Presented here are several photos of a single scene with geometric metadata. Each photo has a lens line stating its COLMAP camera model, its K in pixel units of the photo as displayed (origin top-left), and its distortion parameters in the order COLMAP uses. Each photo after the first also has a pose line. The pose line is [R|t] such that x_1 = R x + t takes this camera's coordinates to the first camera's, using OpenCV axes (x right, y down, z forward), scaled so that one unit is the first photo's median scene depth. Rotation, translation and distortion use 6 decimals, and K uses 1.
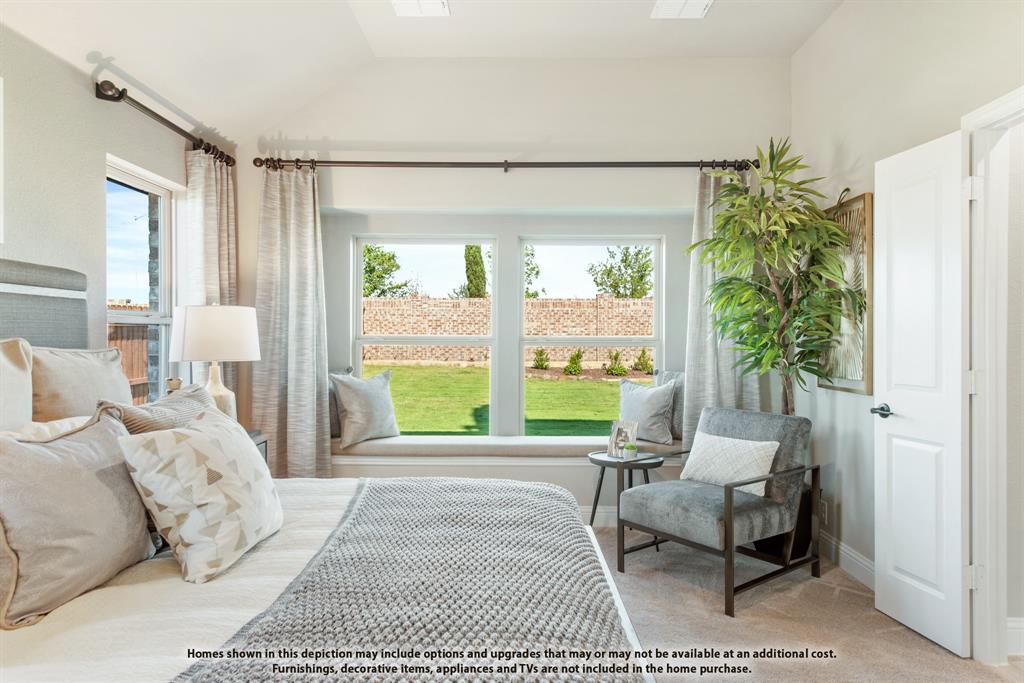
lens RADIAL K [[651.9, 0, 515.1], [0, 651.9, 341.3], [0, 0, 1]] dist [0.001888, 0.000152]
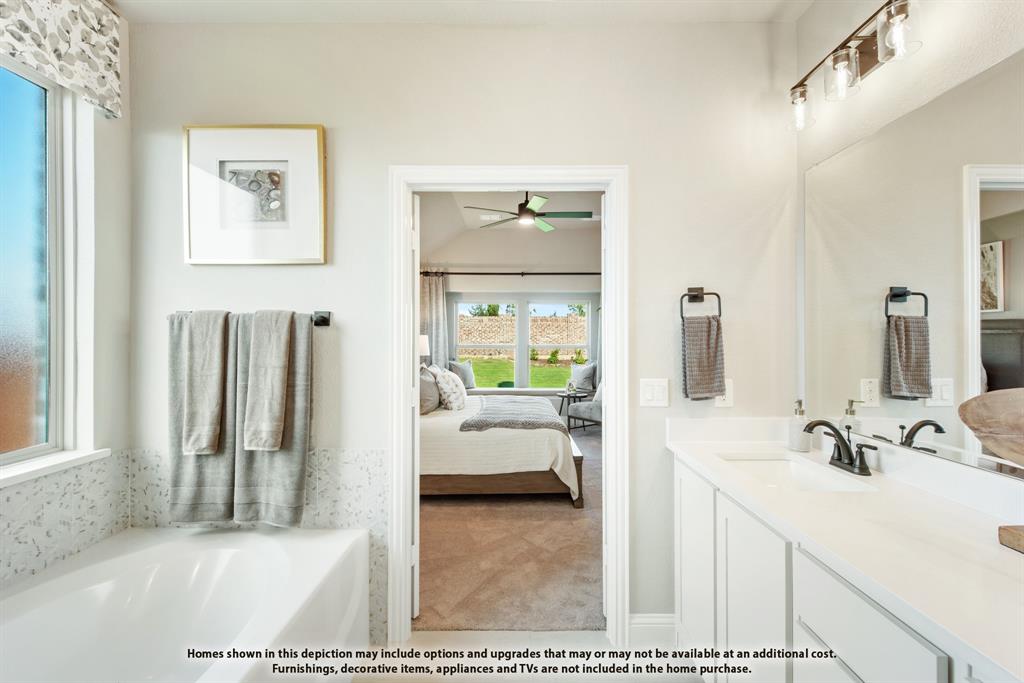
lens RADIAL K [[483.0, 0, 508.2], [0, 483.0, 335.0], [0, 0, 1]] dist [0.006746, -0.001541]
pose [[0.999971, -0.003054, -0.006930, -0.054503], [0.002975, 0.999932, -0.011303, -0.024789], [0.006964, 0.011282, 0.999912, -0.769394]]
